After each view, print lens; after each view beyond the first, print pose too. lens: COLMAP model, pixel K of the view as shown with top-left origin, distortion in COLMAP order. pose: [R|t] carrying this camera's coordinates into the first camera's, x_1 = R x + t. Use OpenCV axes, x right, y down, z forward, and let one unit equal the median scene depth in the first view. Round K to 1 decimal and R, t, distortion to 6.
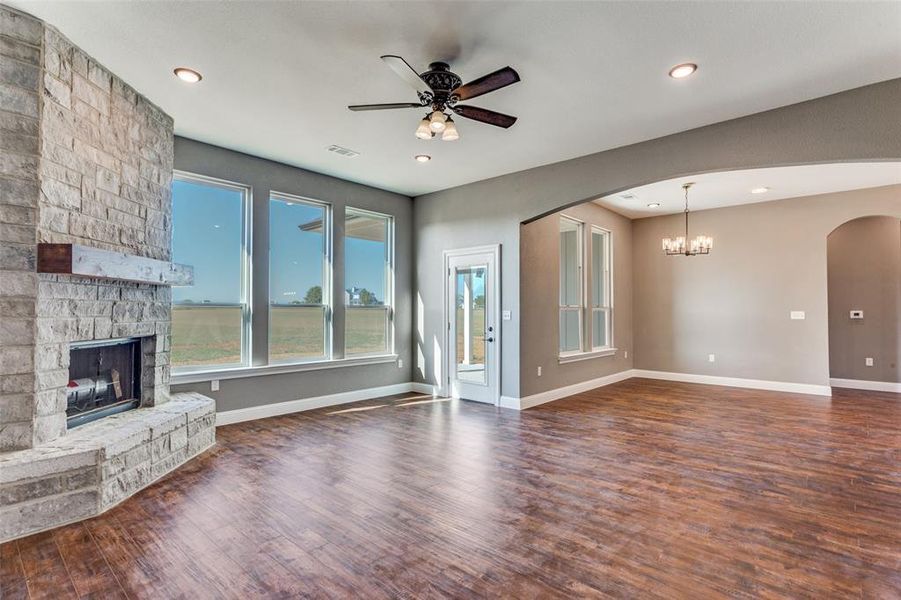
lens RADIAL K [[446.1, 0, 447.8], [0, 446.1, 303.6], [0, 0, 1]] dist [0.000009, 0.000643]
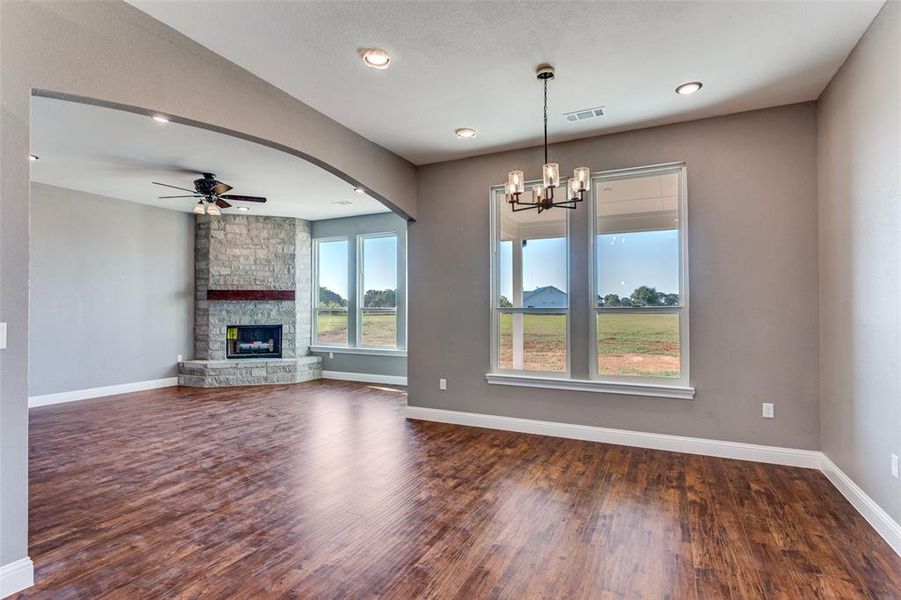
lens RADIAL K [[446.1, 0, 447.8], [0, 446.1, 303.6], [0, 0, 1]] dist [0.000009, 0.000643]
pose [[0.270257, -0.014798, -0.962674, 1.833155], [0.018554, 0.999776, -0.010160, 0.008086], [0.962609, -0.015115, 0.270471, 1.369335]]
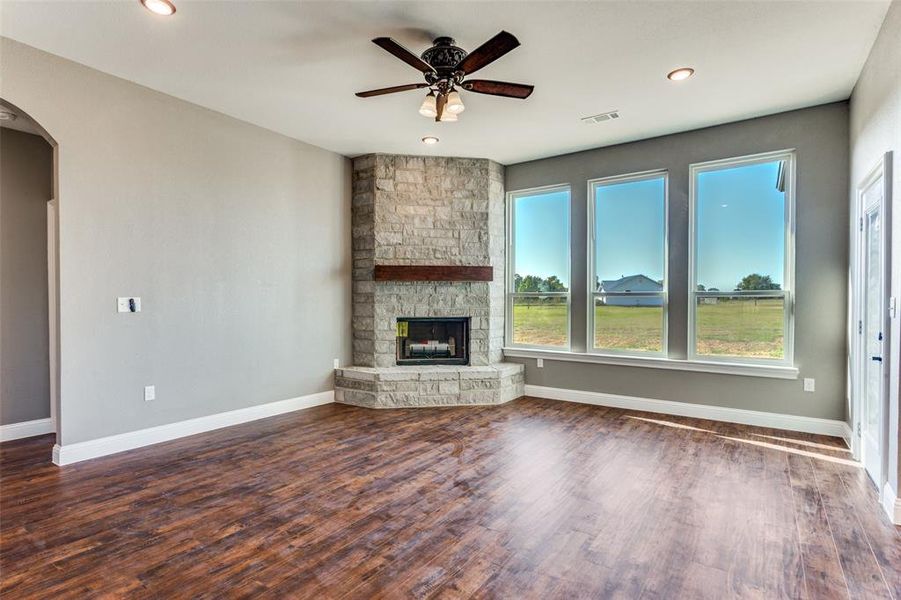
lens RADIAL K [[456.2, 0, 431.8], [0, 456.2, 306.0], [0, 0, 1]] dist [-0.003425, -0.000200]
pose [[0.105976, 0.008828, -0.994330, 0.918618], [0.017239, 0.999794, 0.010714, 0.020033], [0.994219, -0.018277, 0.105802, 0.831263]]
